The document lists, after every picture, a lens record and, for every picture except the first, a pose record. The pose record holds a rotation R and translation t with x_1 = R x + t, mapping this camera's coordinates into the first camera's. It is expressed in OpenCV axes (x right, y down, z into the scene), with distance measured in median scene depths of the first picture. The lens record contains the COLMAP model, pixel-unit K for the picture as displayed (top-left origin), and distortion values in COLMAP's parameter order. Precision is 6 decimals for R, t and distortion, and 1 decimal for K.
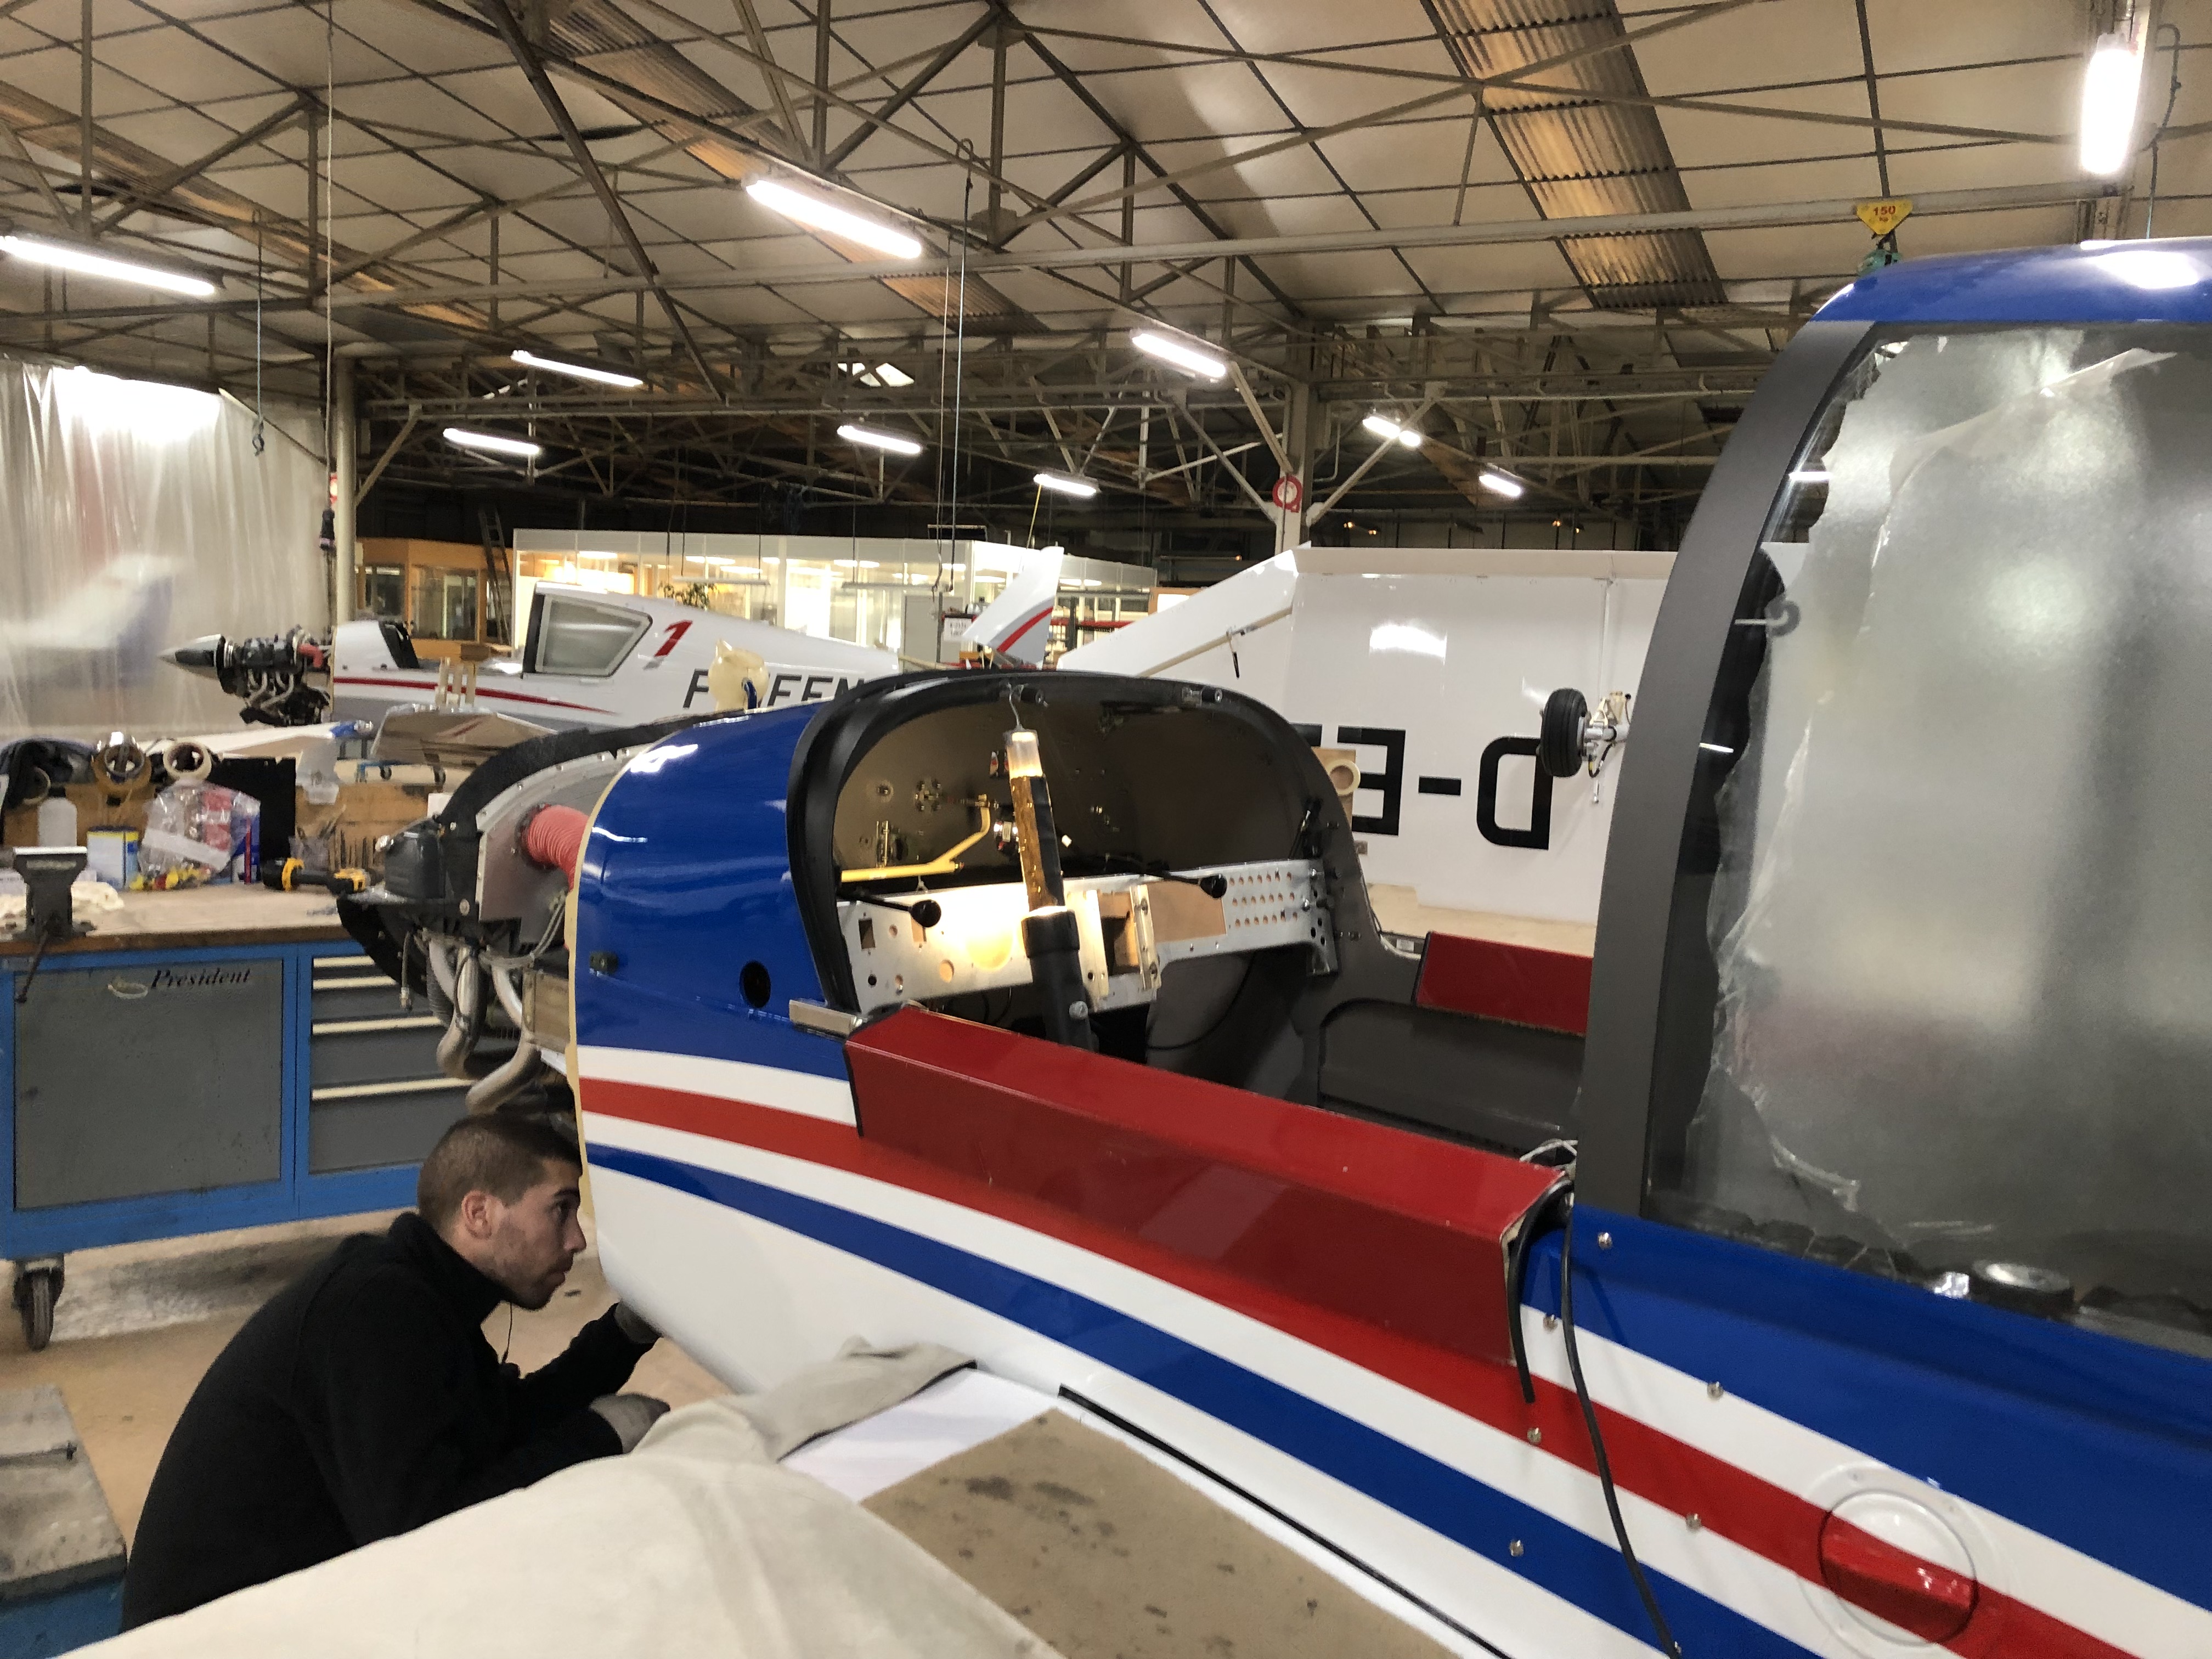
lens RADIAL K [[1824.5, 0, 1141.4], [0, 1824.5, 840.1], [0, 0, 1]] dist [0.018487, 0.007803]
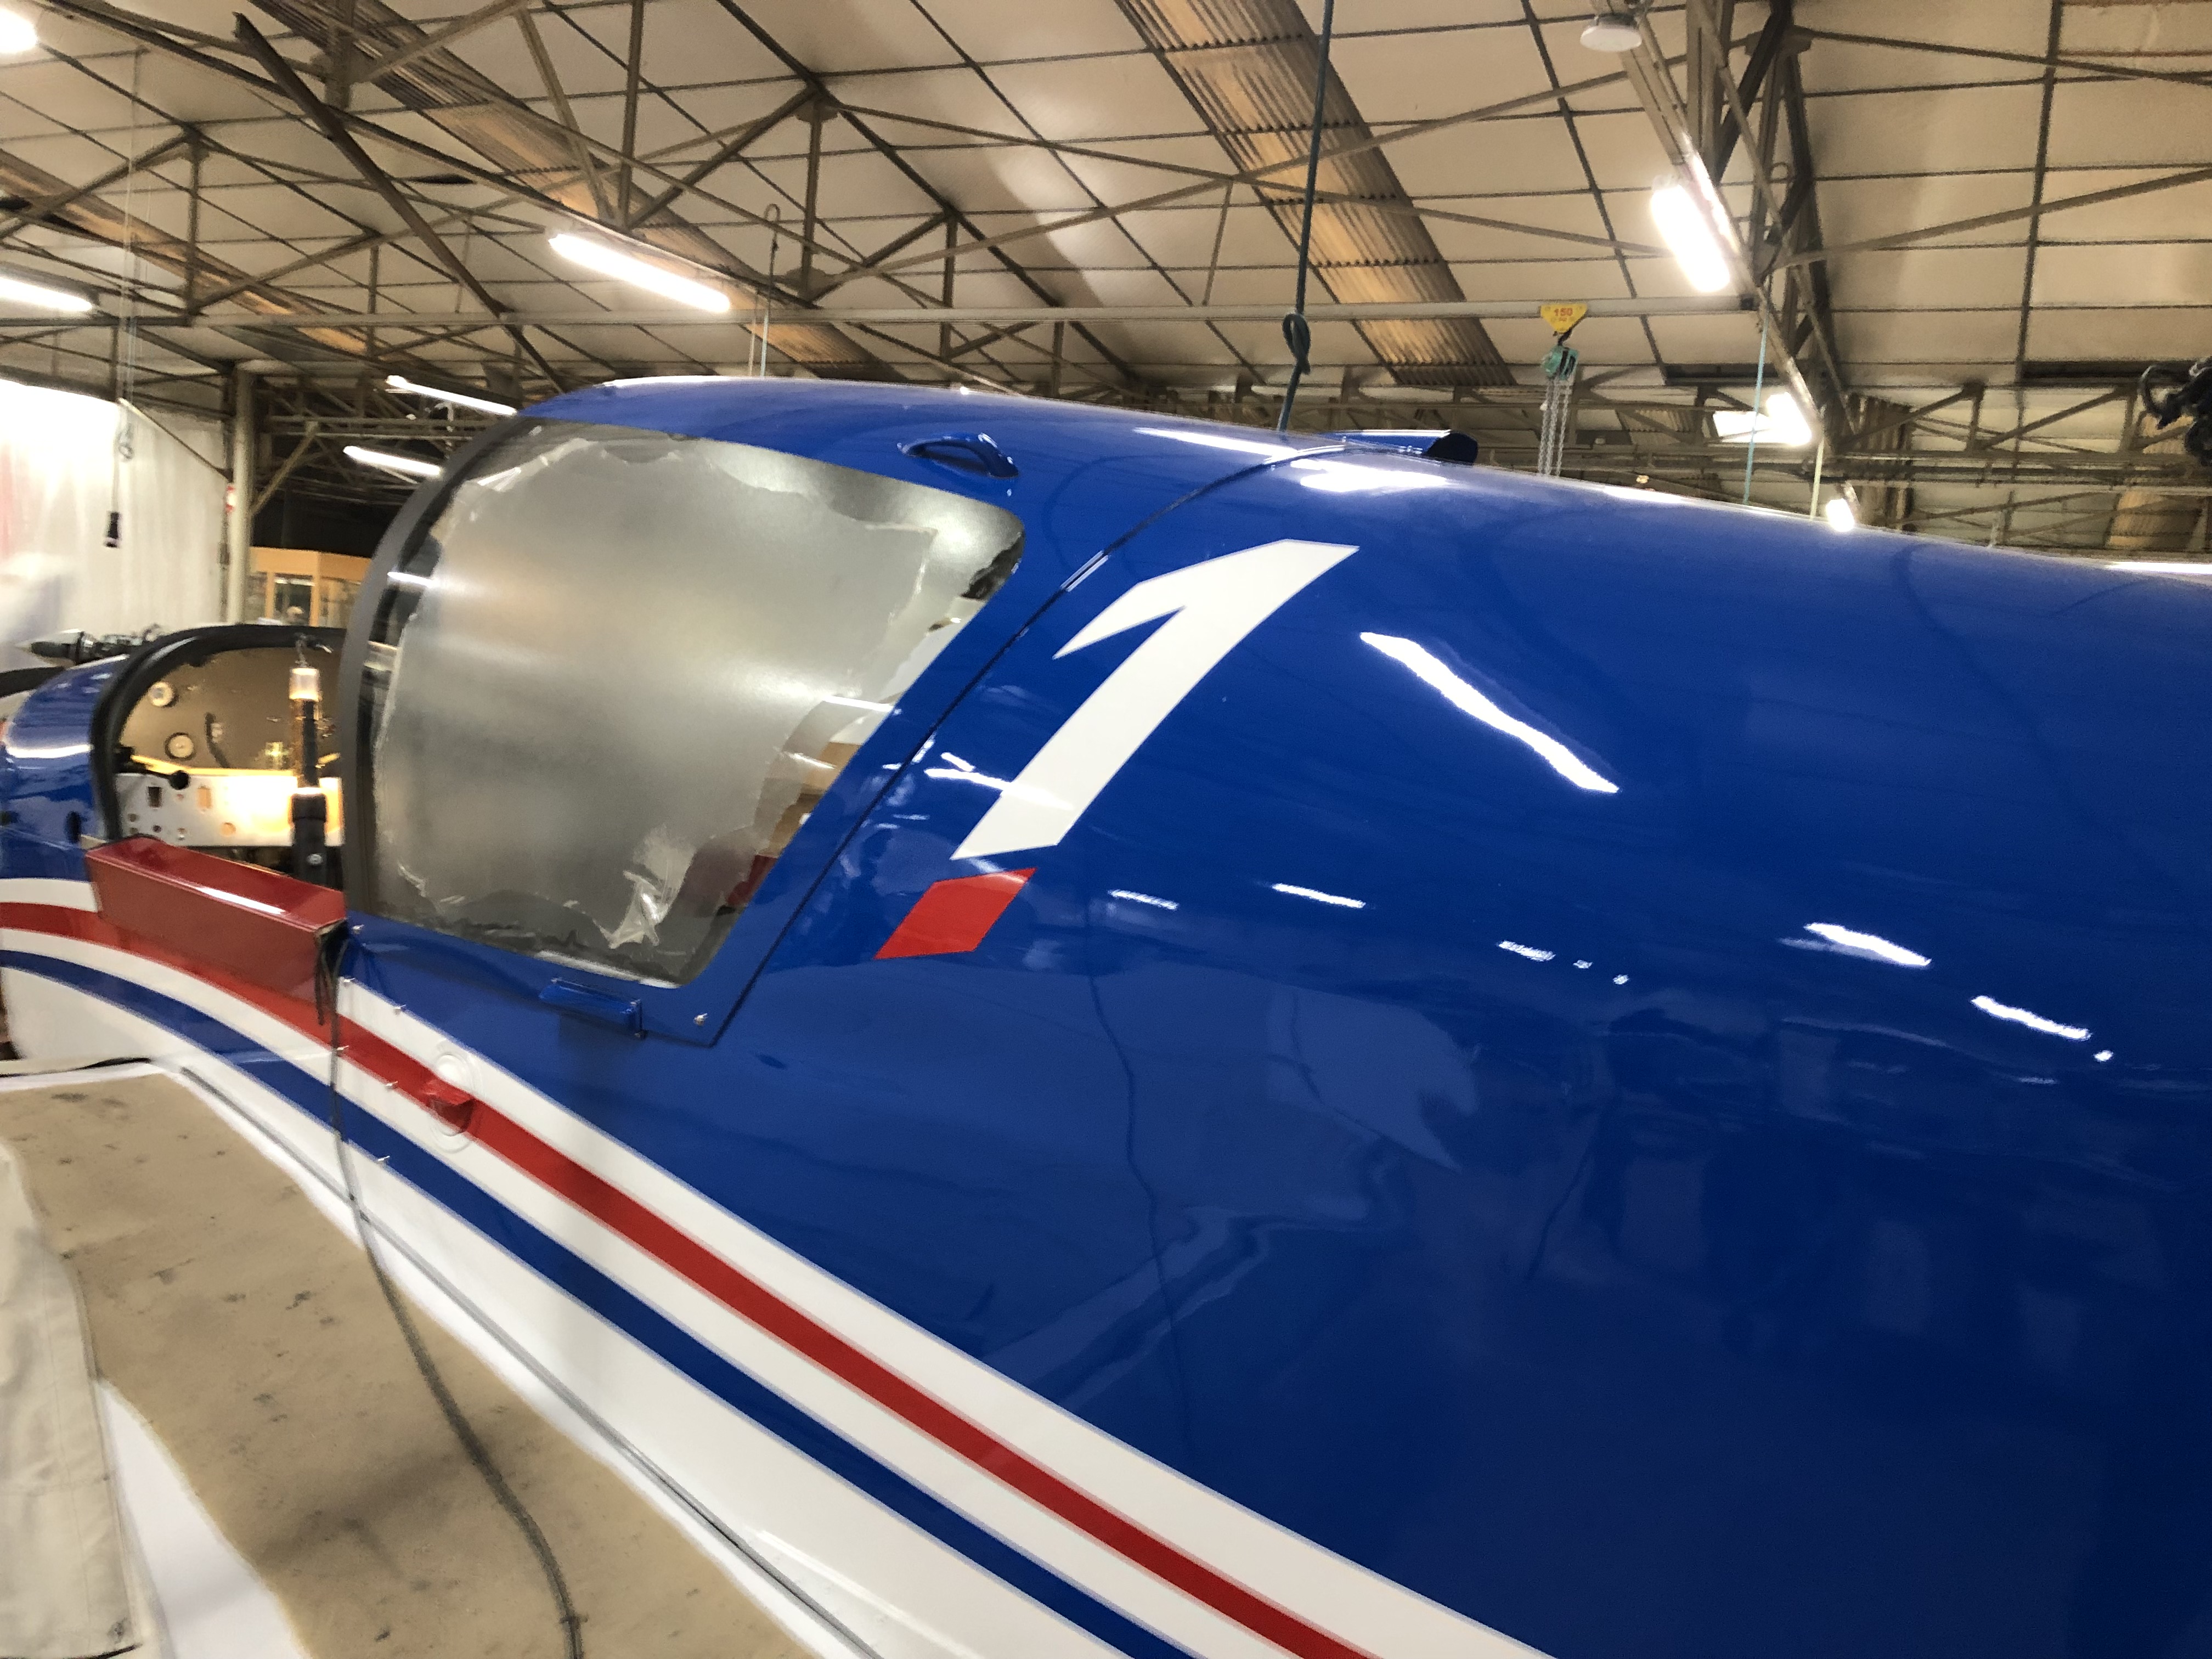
lens RADIAL K [[1824.9, 0, 1106.0], [0, 1824.9, 829.5], [0, 0, 1]] dist [0.031795, -0.006979]
pose [[0.999025, 0.042157, 0.013082, 0.079722], [-0.041718, 0.998612, -0.032145, 0.012642], [-0.014419, 0.031568, 0.999398, -0.065172]]
